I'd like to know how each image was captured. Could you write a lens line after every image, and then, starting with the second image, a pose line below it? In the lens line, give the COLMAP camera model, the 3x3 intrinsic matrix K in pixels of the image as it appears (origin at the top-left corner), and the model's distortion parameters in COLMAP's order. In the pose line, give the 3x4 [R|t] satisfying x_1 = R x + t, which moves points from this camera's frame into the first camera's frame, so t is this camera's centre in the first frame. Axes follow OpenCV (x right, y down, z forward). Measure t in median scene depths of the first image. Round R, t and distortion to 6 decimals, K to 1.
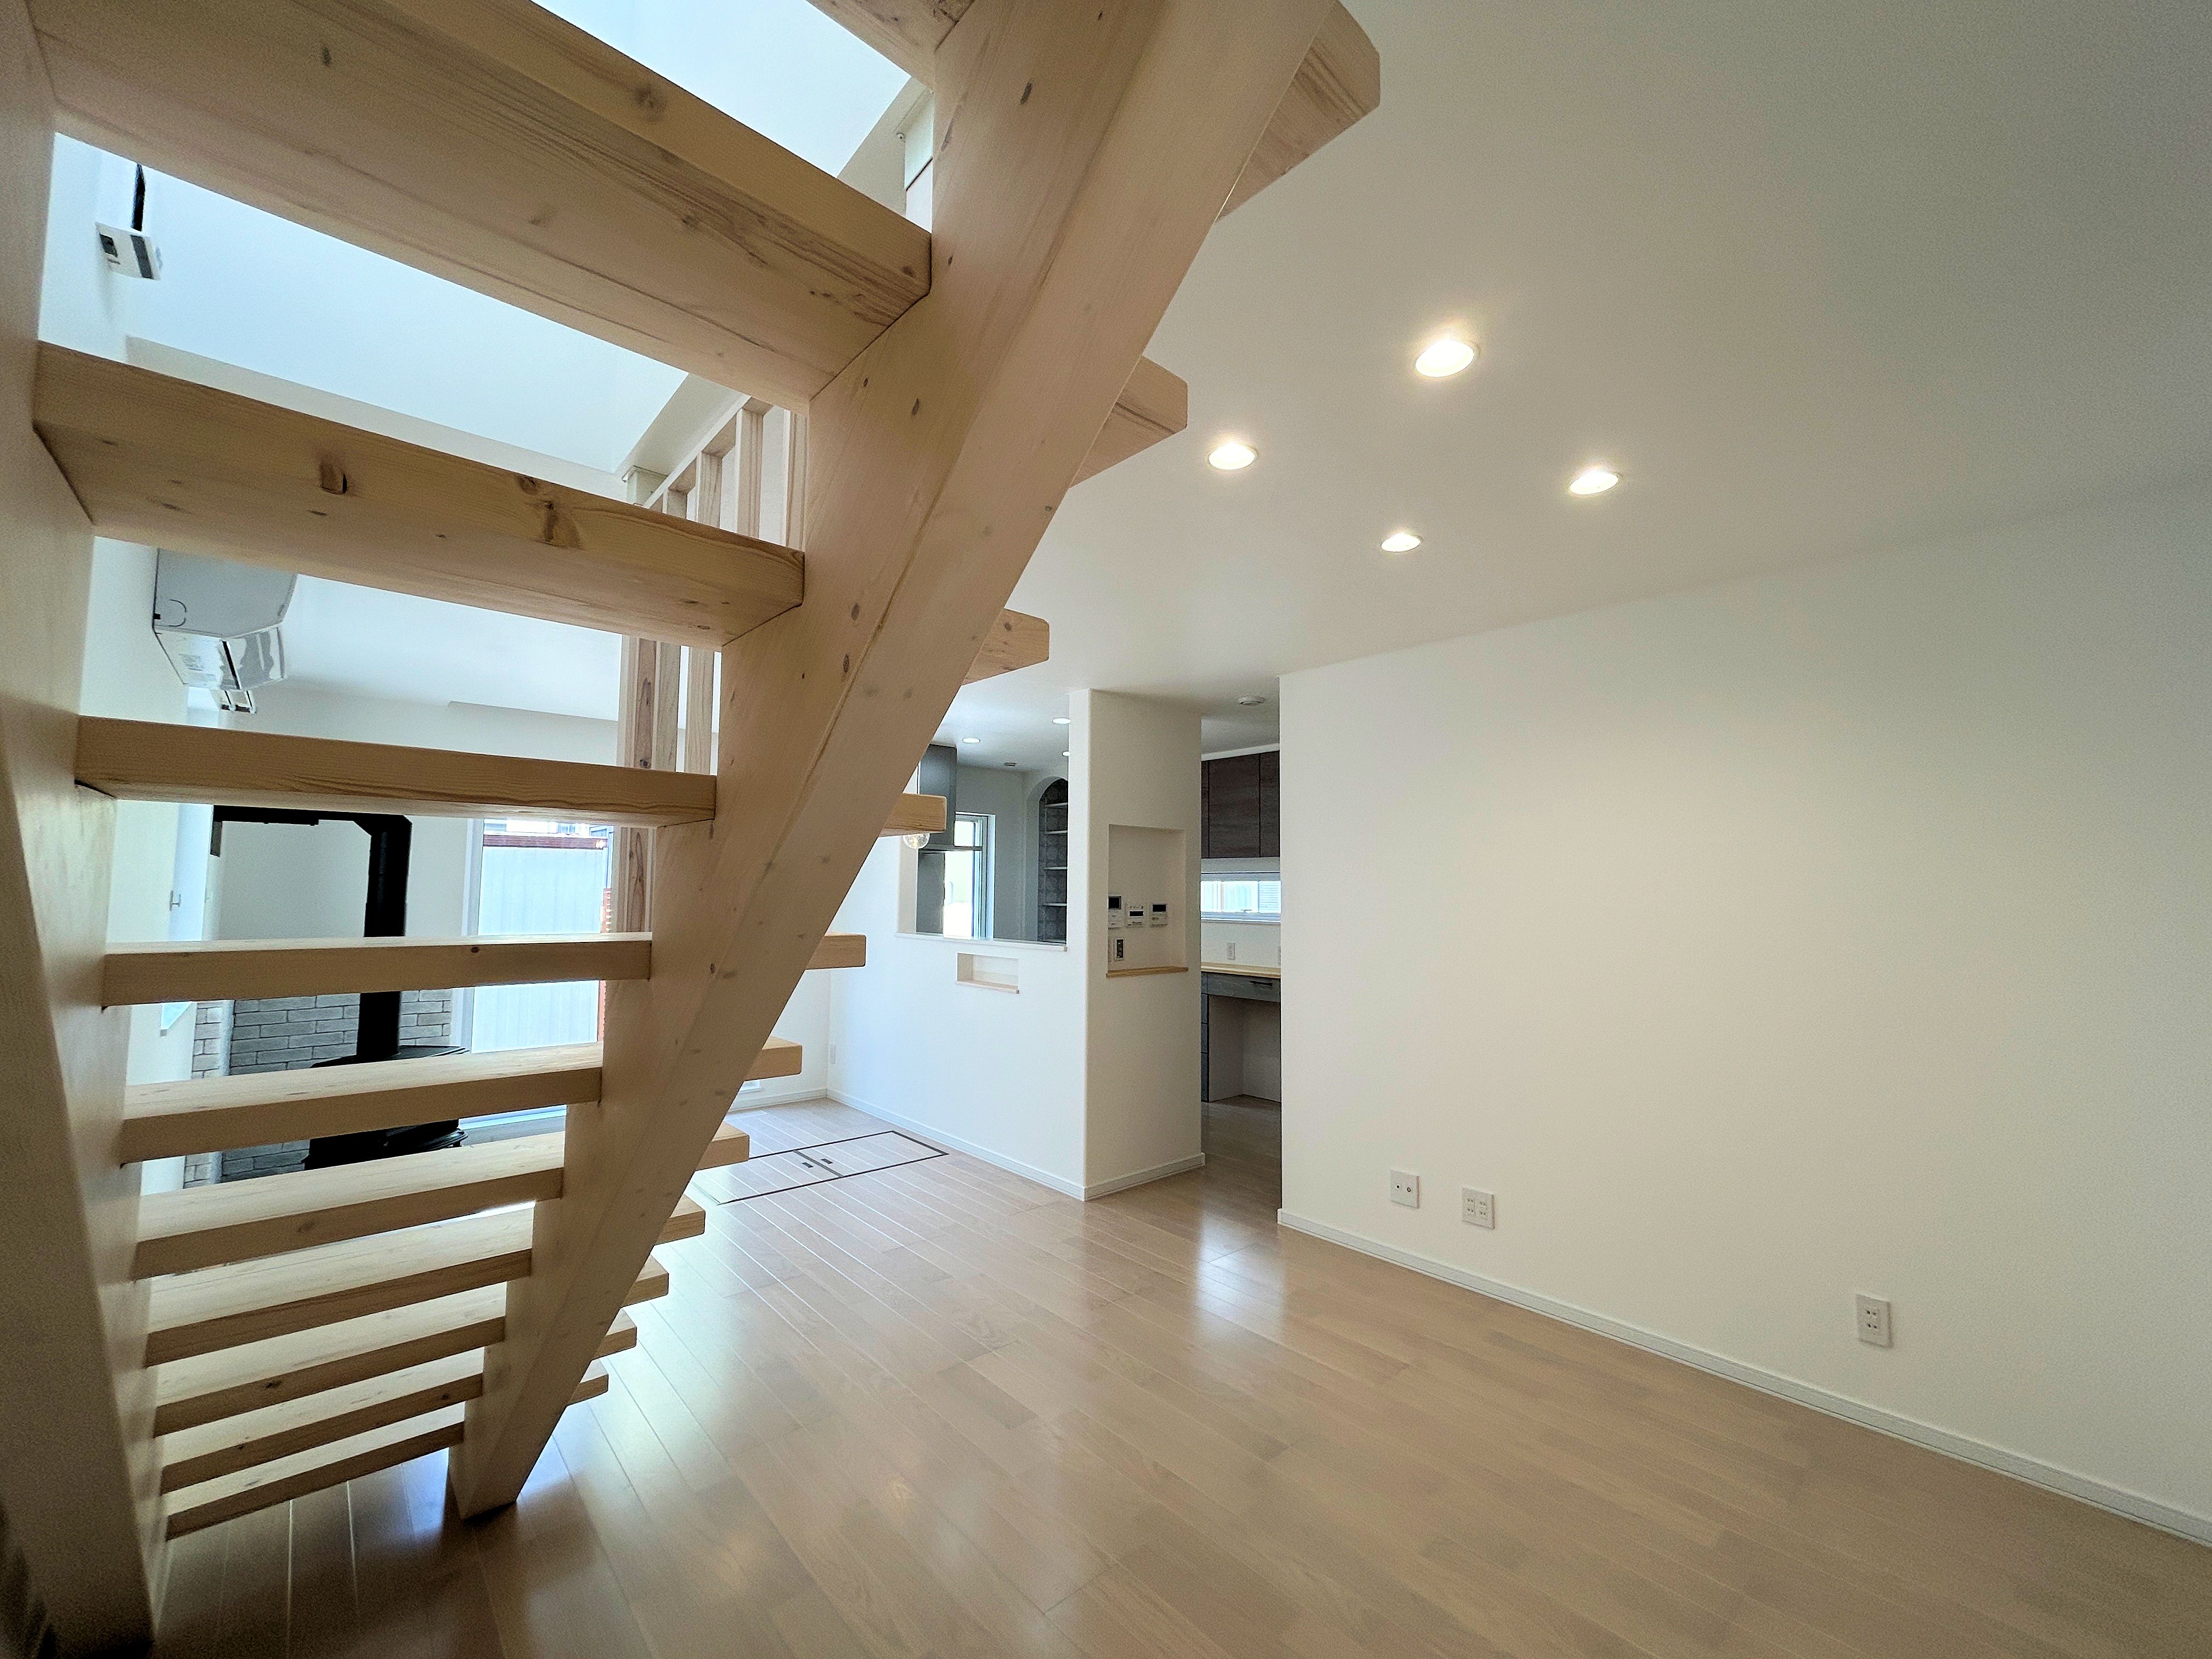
lens RADIAL K [[888.9, 0, 1106.0], [0, 888.9, 829.5], [0, 0, 1]] dist [0.000376, 0.000057]
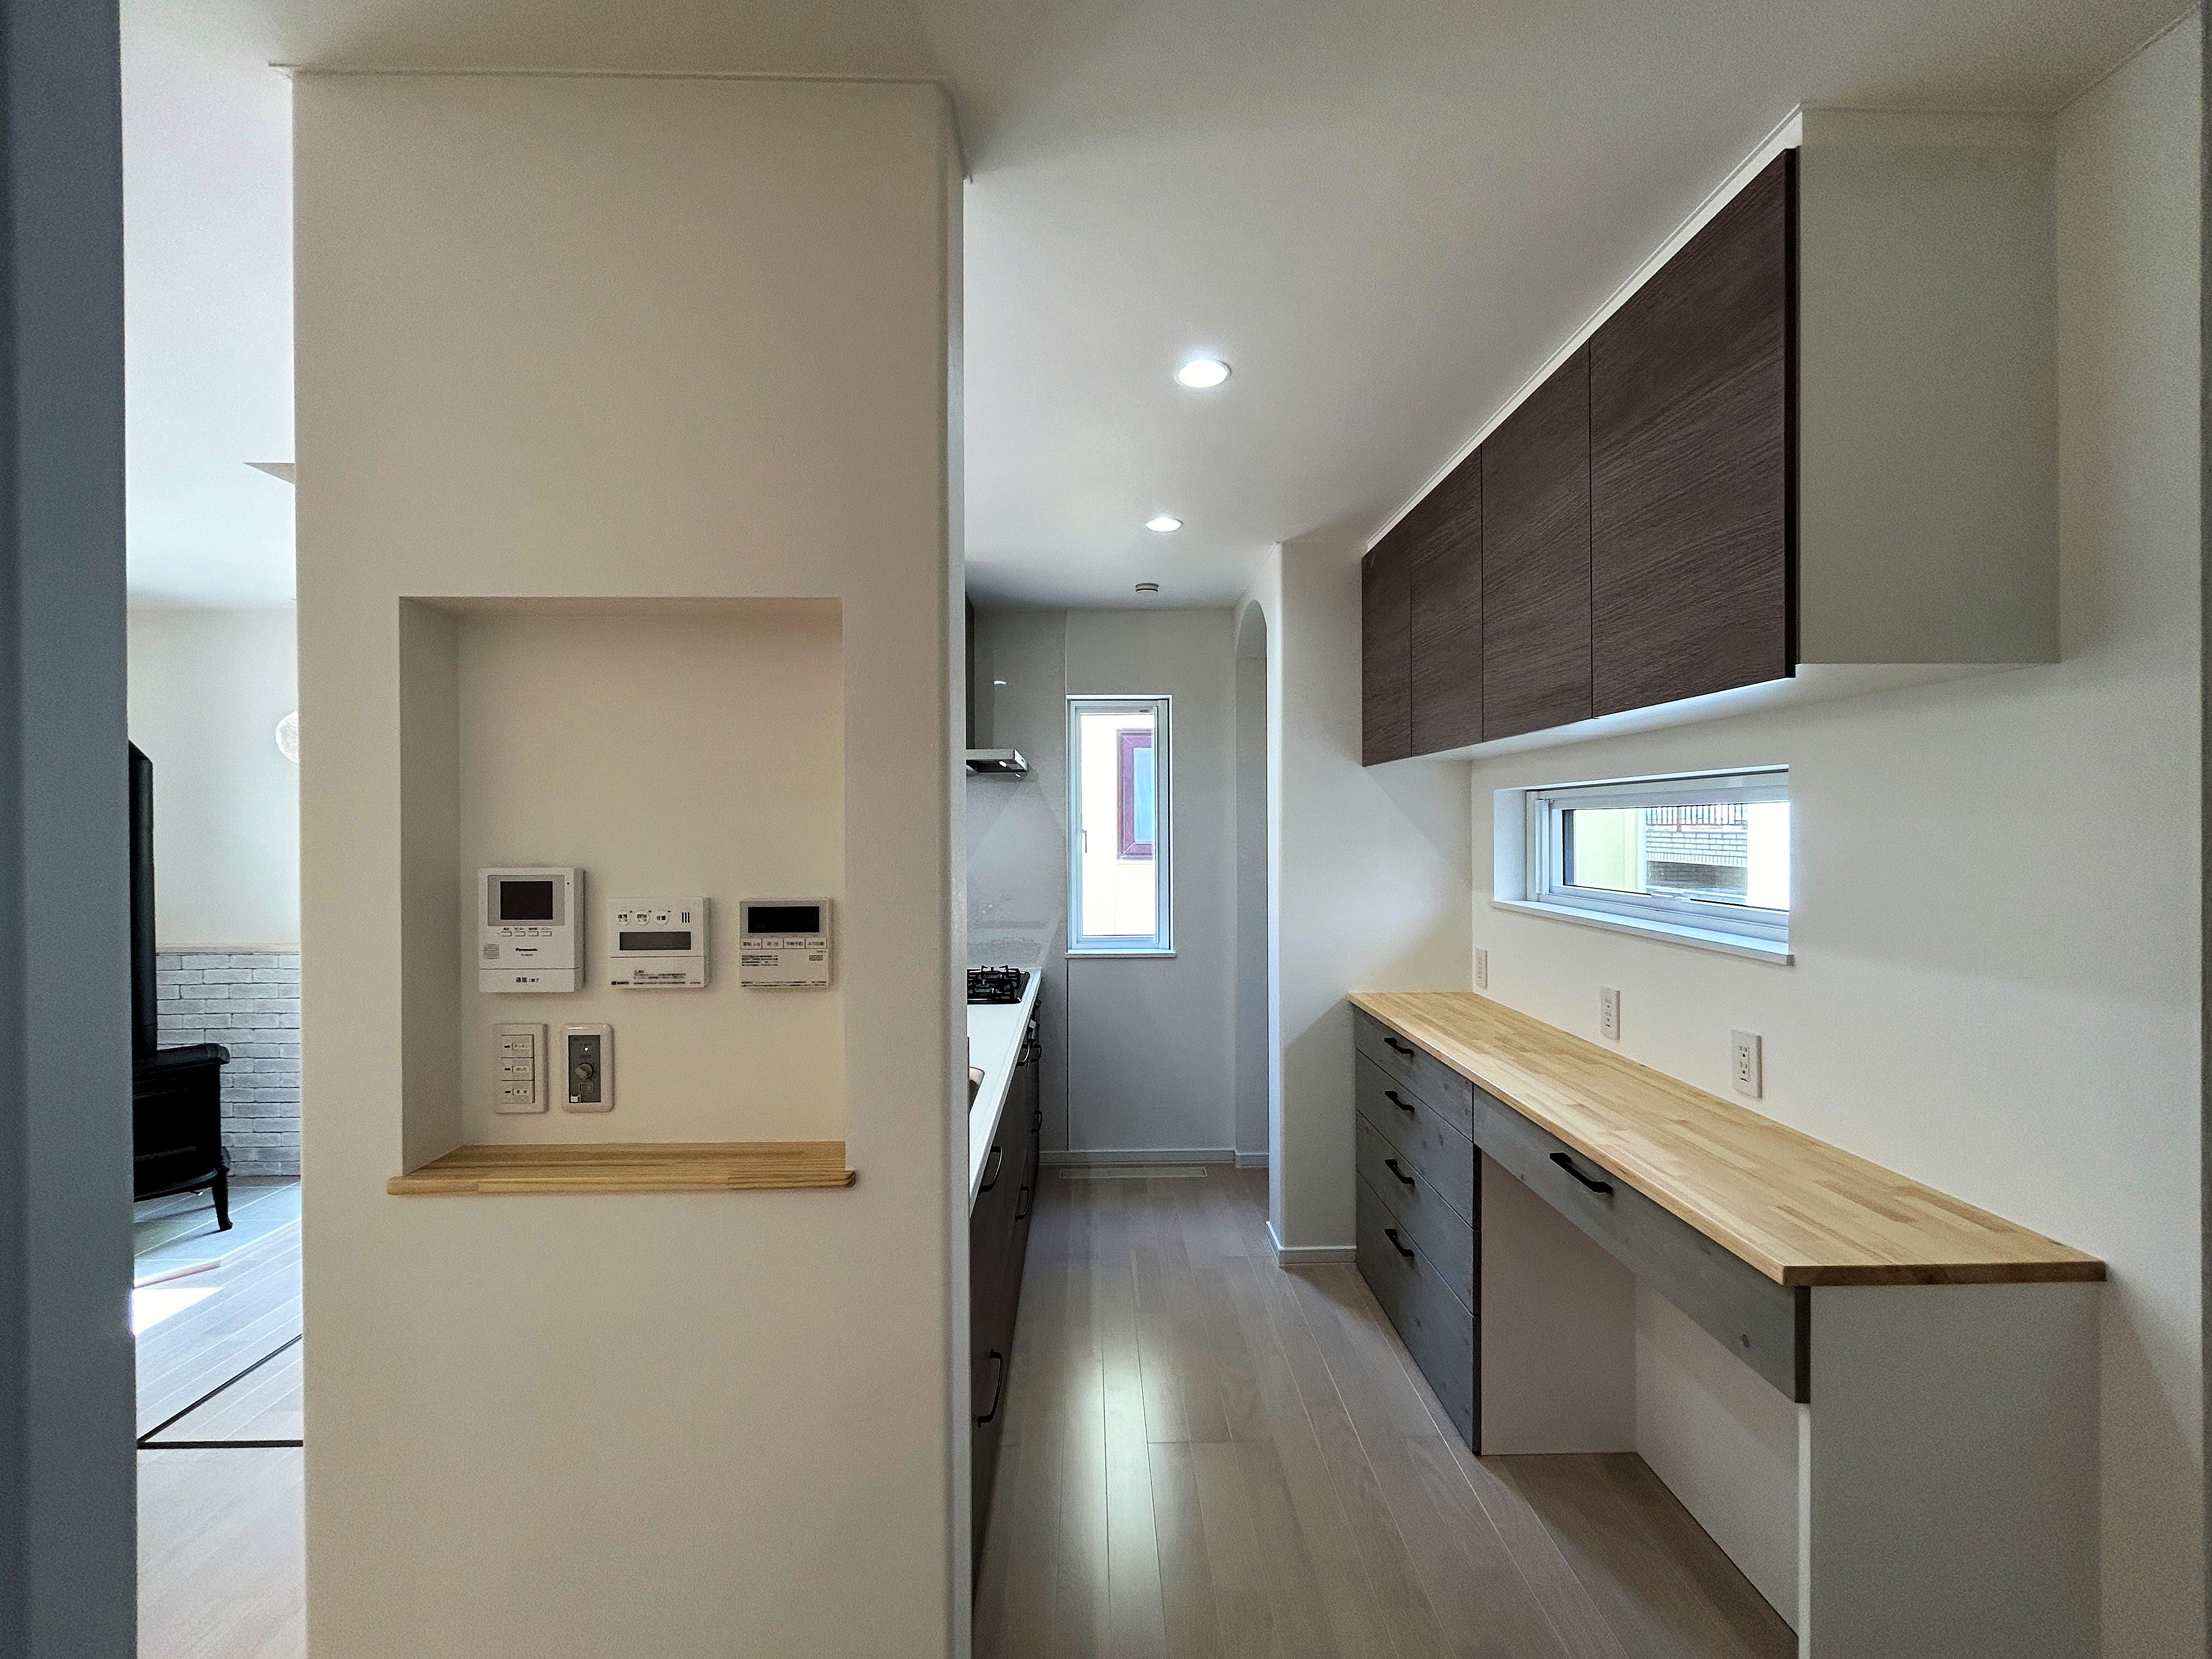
lens RADIAL K [[888.9, 0, 1106.0], [0, 888.9, 829.5], [0, 0, 1]] dist [0.000376, 0.000057]
pose [[0.762203, -0.008714, -0.647279, 0.300958], [0.054576, 0.997214, 0.050842, 0.054787], [0.645033, -0.074077, 0.760555, 0.873606]]
